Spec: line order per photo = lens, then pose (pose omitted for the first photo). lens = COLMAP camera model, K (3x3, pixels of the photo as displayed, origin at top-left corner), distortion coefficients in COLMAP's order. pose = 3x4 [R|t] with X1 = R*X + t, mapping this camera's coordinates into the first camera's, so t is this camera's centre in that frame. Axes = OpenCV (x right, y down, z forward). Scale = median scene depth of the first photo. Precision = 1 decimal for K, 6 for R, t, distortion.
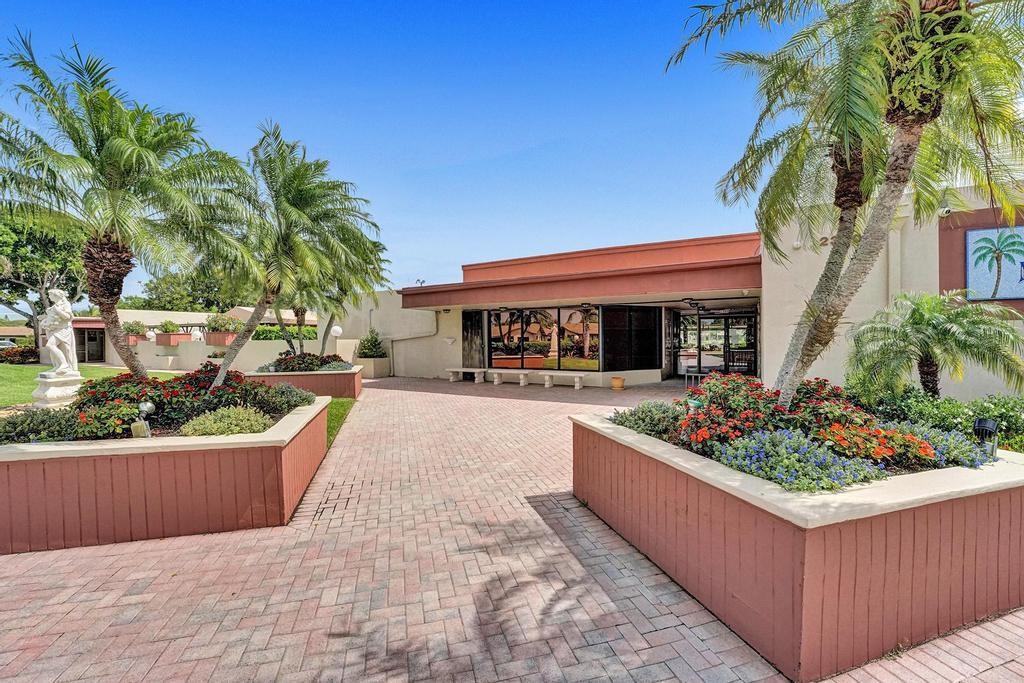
lens RADIAL K [[423.7, 0, 512.0], [0, 423.7, 341.5], [0, 0, 1]] dist [-0.001779, -0.000443]
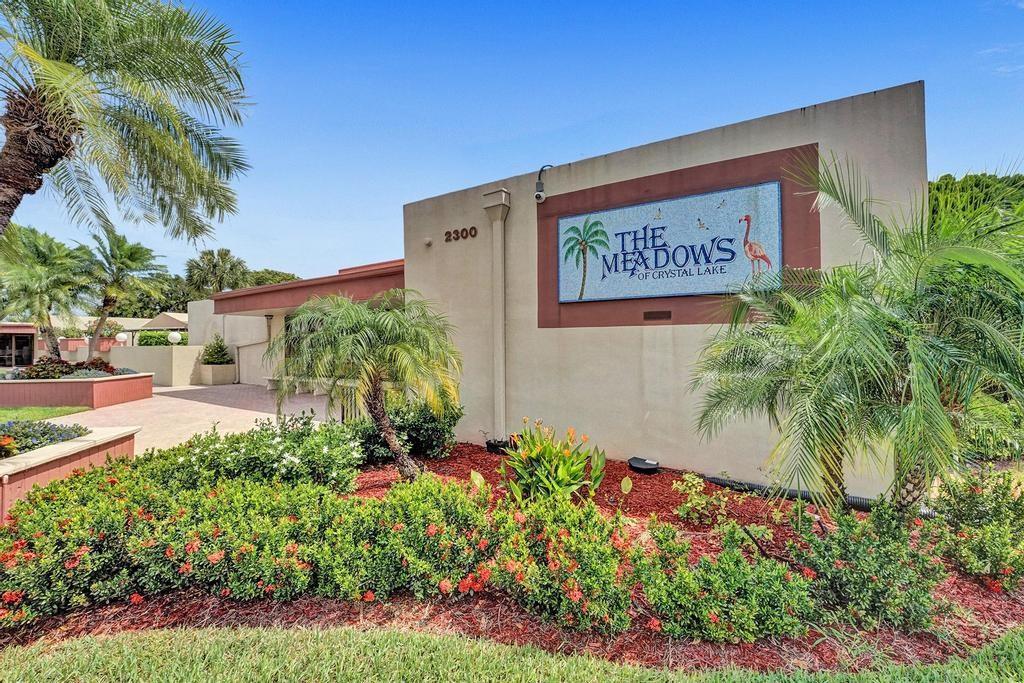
lens RADIAL K [[423.7, 0, 512.0], [0, 423.7, 341.5], [0, 0, 1]] dist [-0.001779, -0.000443]
pose [[0.998325, 0.002804, -0.057788, 1.039920], [-0.003536, 0.999915, -0.012567, -0.010730], [0.057748, 0.012750, 0.998250, 0.170278]]
